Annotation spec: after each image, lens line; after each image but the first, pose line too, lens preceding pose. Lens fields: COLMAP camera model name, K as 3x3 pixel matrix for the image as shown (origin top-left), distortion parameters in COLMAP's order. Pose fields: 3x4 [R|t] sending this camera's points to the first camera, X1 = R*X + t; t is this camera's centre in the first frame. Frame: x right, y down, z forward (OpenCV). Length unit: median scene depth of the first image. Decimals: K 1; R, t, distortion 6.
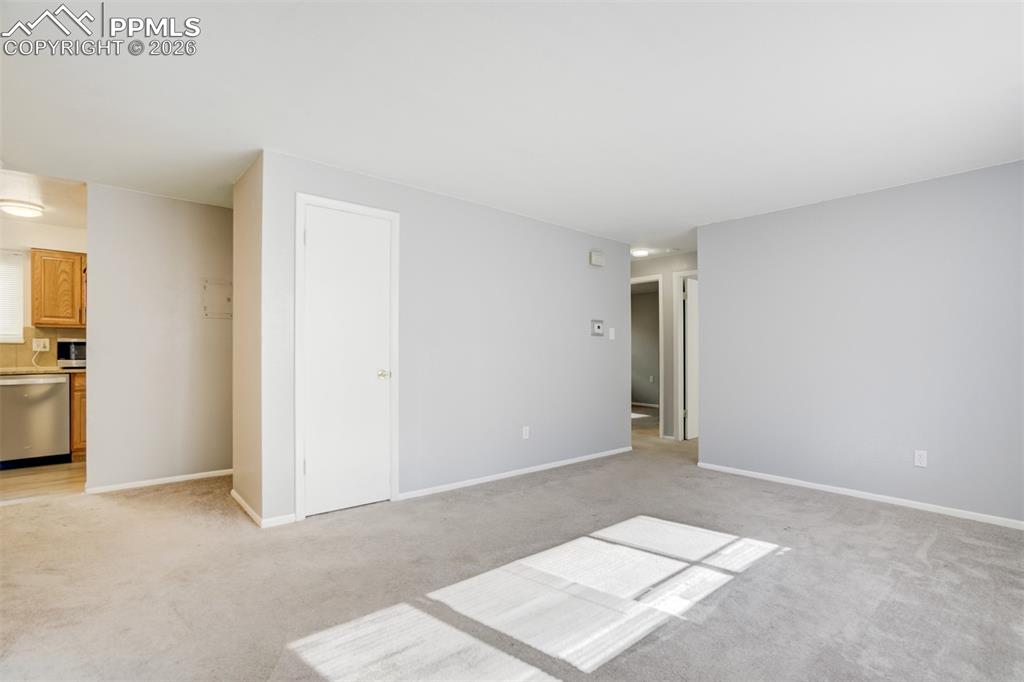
lens RADIAL K [[484.3, 0, 512.5], [0, 484.3, 348.7], [0, 0, 1]] dist [-0.035023, 0.015846]
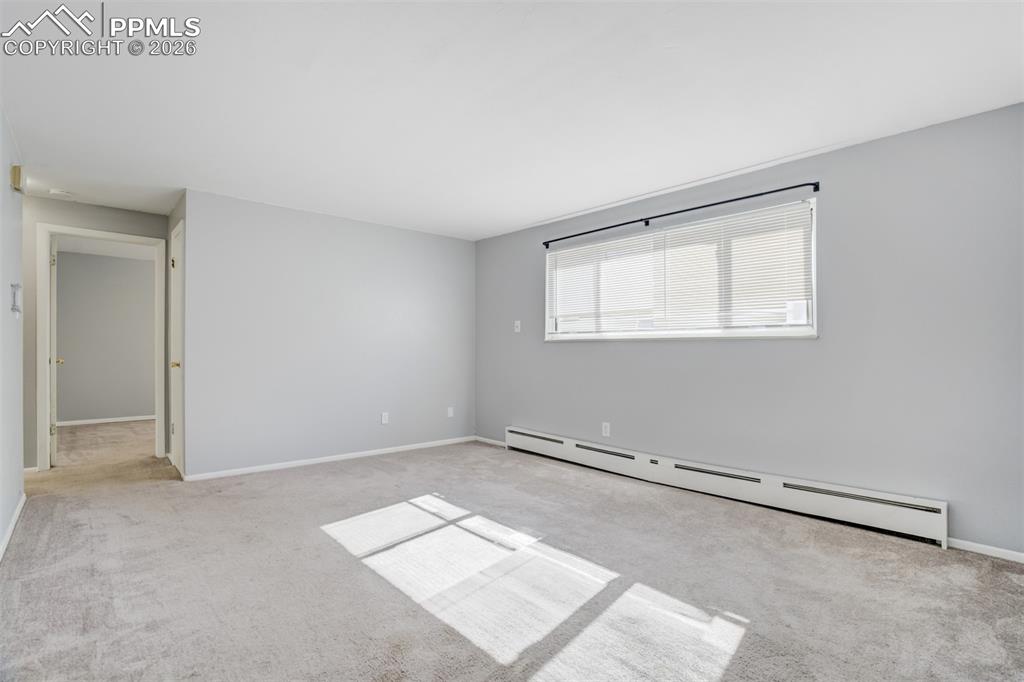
lens RADIAL K [[484.3, 0, 519.7], [0, 484.3, 345.0], [0, 0, 1]] dist [-0.035023, 0.015846]
pose [[-0.014963, -0.000323, 0.999888, -0.821622], [-0.018569, 0.999828, 0.000045, 0.011832], [-0.999716, -0.018566, -0.014966, 0.884816]]
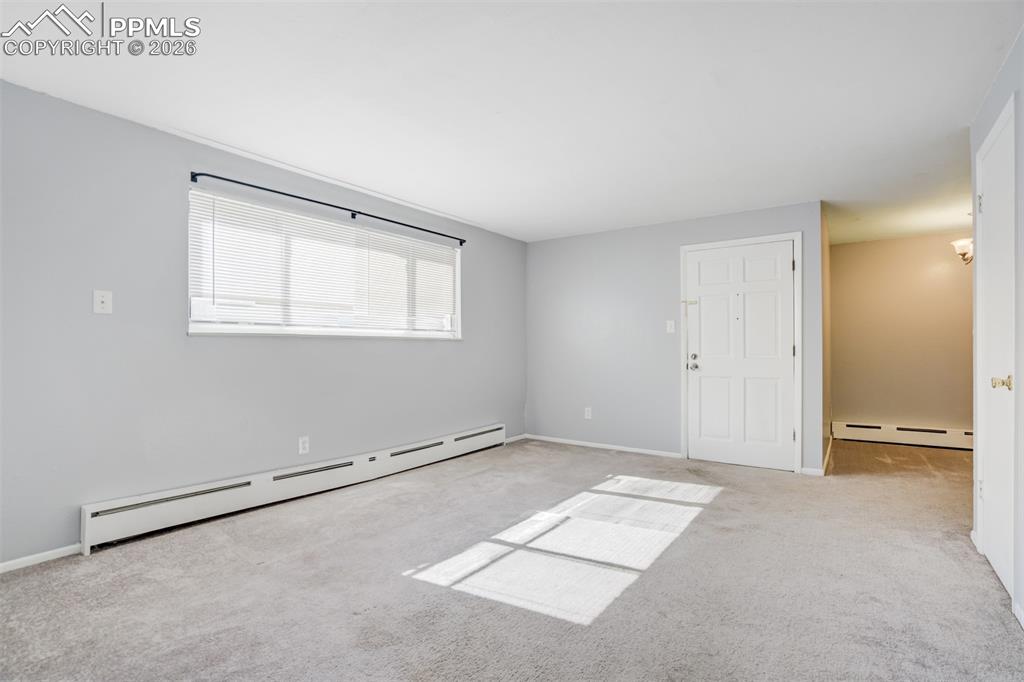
lens RADIAL K [[484.3, 0, 511.1], [0, 484.3, 342.2], [0, 0, 1]] dist [-0.035023, 0.015846]
pose [[-0.977669, -0.016018, -0.209539, 0.642228], [-0.010879, 0.999612, -0.025656, 0.036446], [0.209868, -0.022803, -0.977464, 2.077578]]
